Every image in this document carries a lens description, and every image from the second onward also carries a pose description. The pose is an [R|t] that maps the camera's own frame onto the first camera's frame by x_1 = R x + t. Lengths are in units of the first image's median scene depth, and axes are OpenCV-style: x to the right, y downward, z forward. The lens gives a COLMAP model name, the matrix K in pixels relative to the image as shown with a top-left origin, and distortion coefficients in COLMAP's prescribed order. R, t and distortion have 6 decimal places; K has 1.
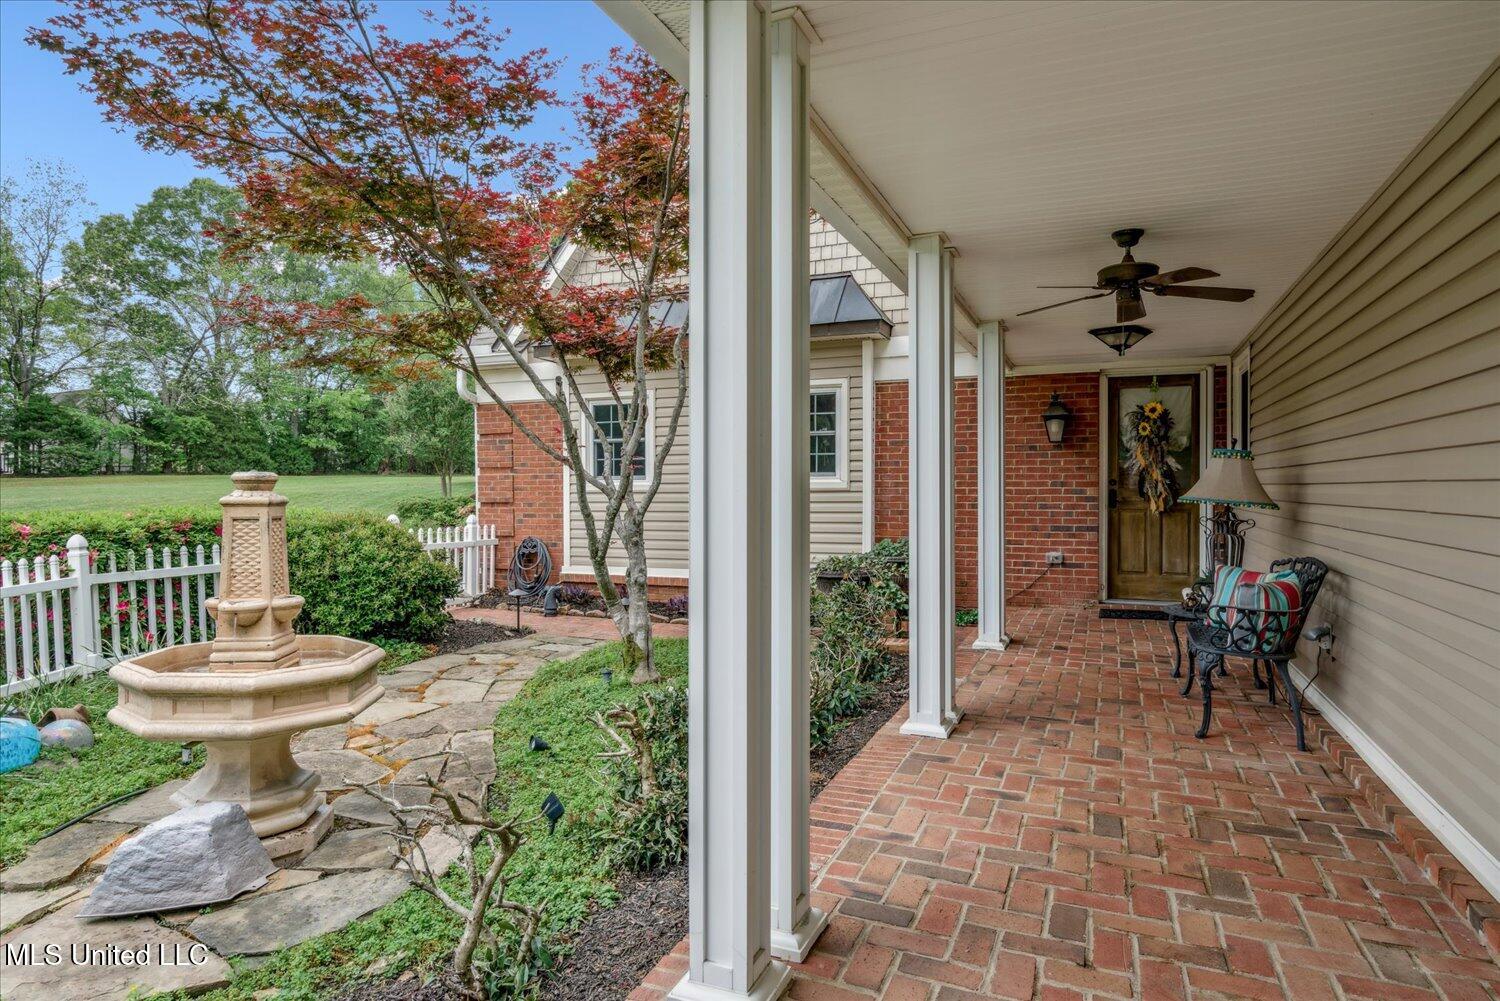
lens RADIAL K [[861.9, 0, 750.5], [0, 861.9, 498.2], [0, 0, 1]] dist [0.000137, -0.000098]
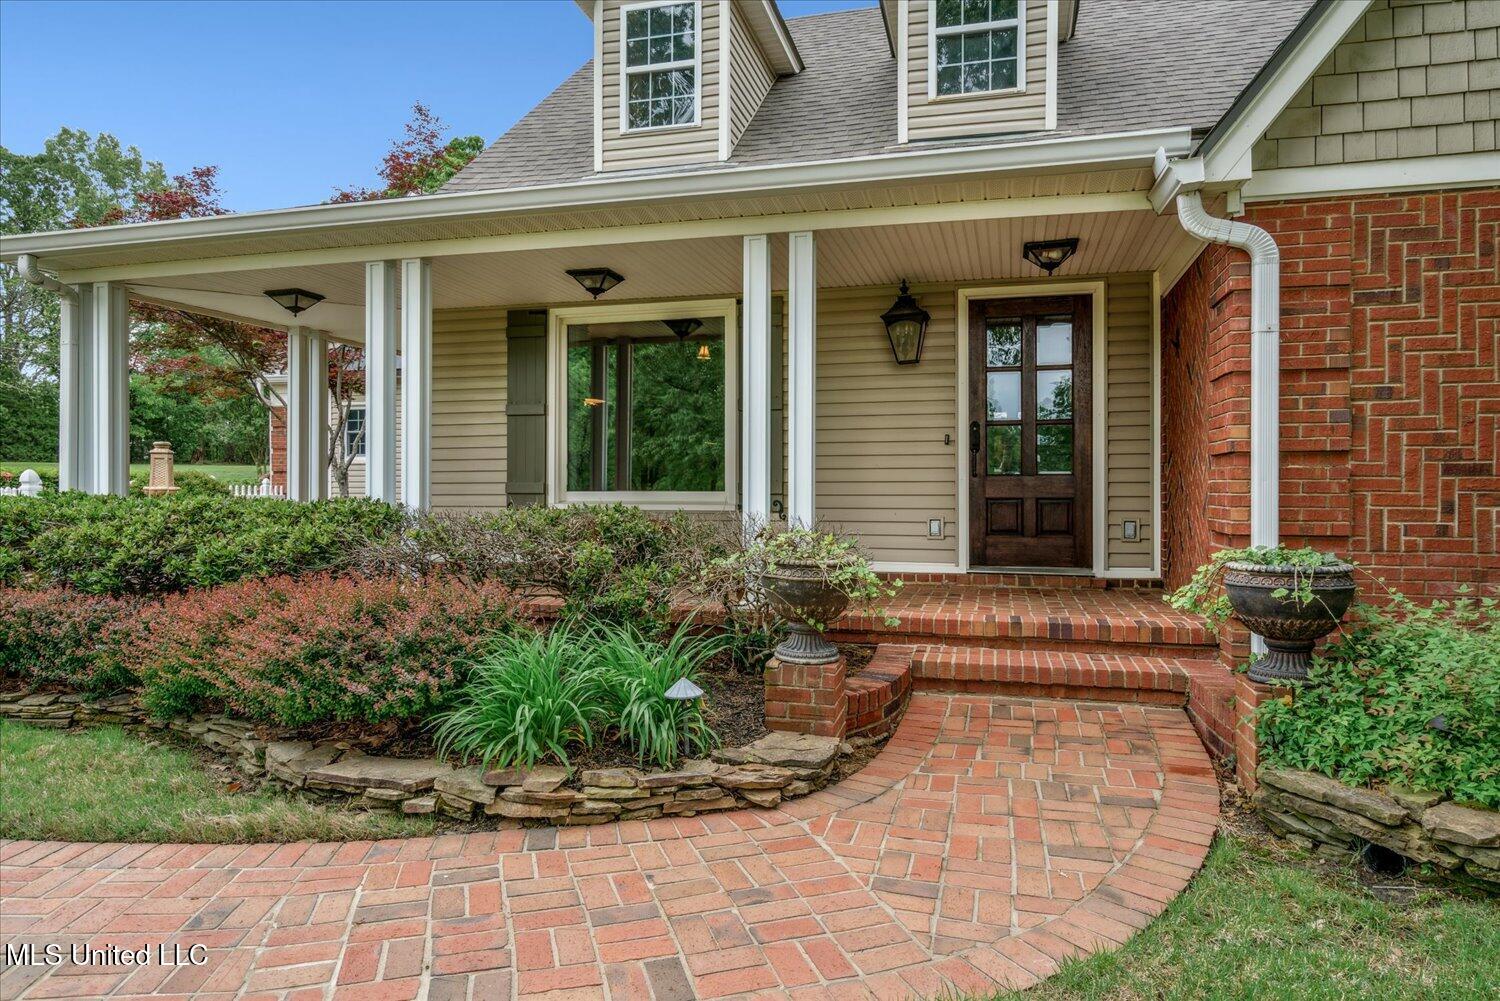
lens RADIAL K [[954.3, 0, 747.7], [0, 954.3, 496.7], [0, 0, 1]] dist [-0.001746, 0.000211]
pose [[0.992384, 0.004144, 0.123110, 0.110396], [-0.004019, 0.999991, -0.001268, 0.017407], [-0.123114, 0.000763, 0.992392, -0.274539]]
